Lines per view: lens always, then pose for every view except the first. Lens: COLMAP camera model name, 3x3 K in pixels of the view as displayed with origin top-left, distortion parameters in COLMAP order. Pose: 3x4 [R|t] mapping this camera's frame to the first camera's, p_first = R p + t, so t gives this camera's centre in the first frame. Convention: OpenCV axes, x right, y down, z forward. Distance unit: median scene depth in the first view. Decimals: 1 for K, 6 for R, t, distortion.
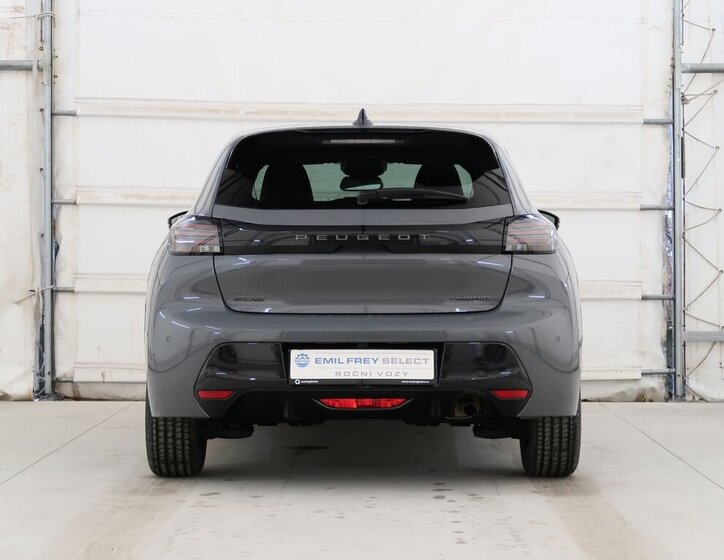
lens RADIAL K [[1440.4, 0, 361.9], [0, 1440.4, 275.2], [0, 0, 1]] dist [0.007050, 0.000000]
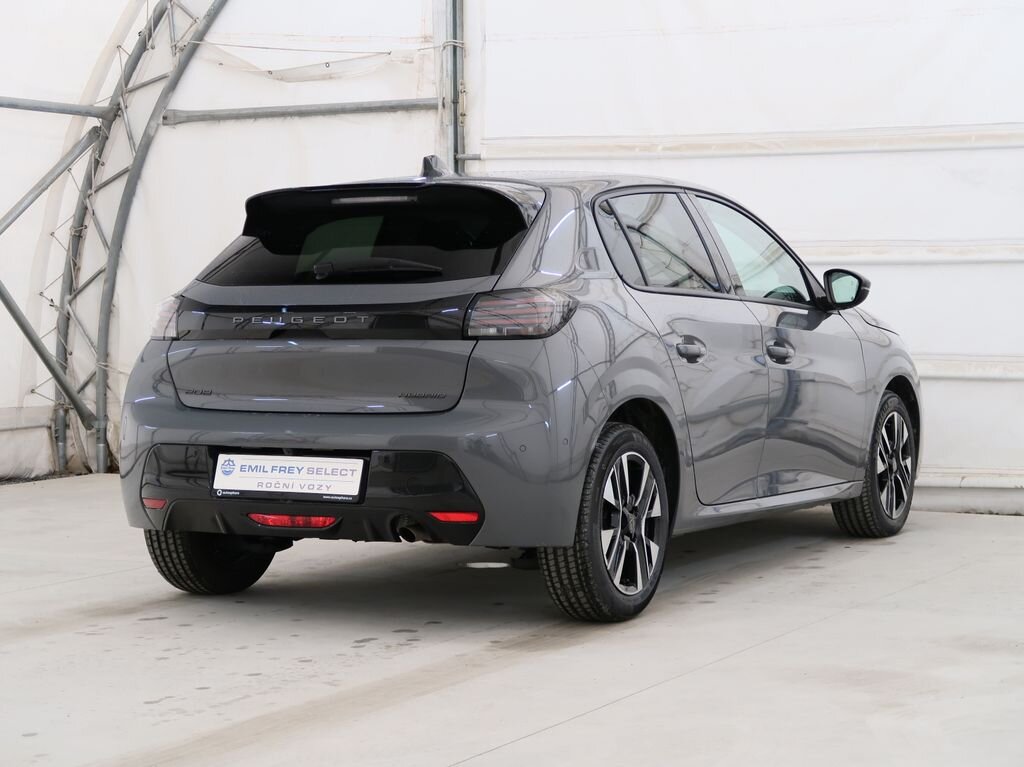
lens RADIAL K [[1714.6, 0, 513.4], [0, 1714.6, 383.6], [0, 0, 1]] dist [0.007791, 0.000000]
pose [[0.928484, 0.010628, -0.371222, 0.454200], [0.000496, 0.999554, 0.029858, -0.018147], [0.371373, -0.027907, 0.928064, 0.127842]]
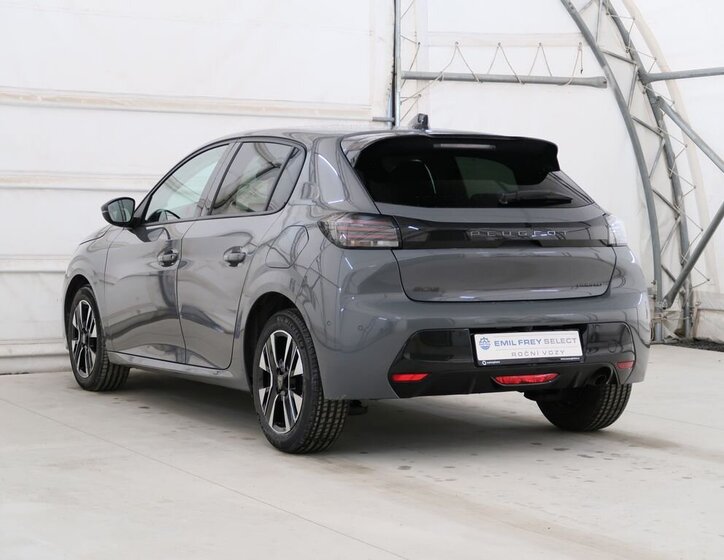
lens RADIAL K [[1258.4, 0, 380.2], [0, 1258.4, 270.4], [0, 0, 1]] dist [-0.014048, 0.000000]
pose [[0.923174, -0.012204, 0.384188, -0.460595], [0.002976, 0.999693, 0.024605, -0.020802], [-0.384370, -0.021572, 0.922927, 0.119288]]
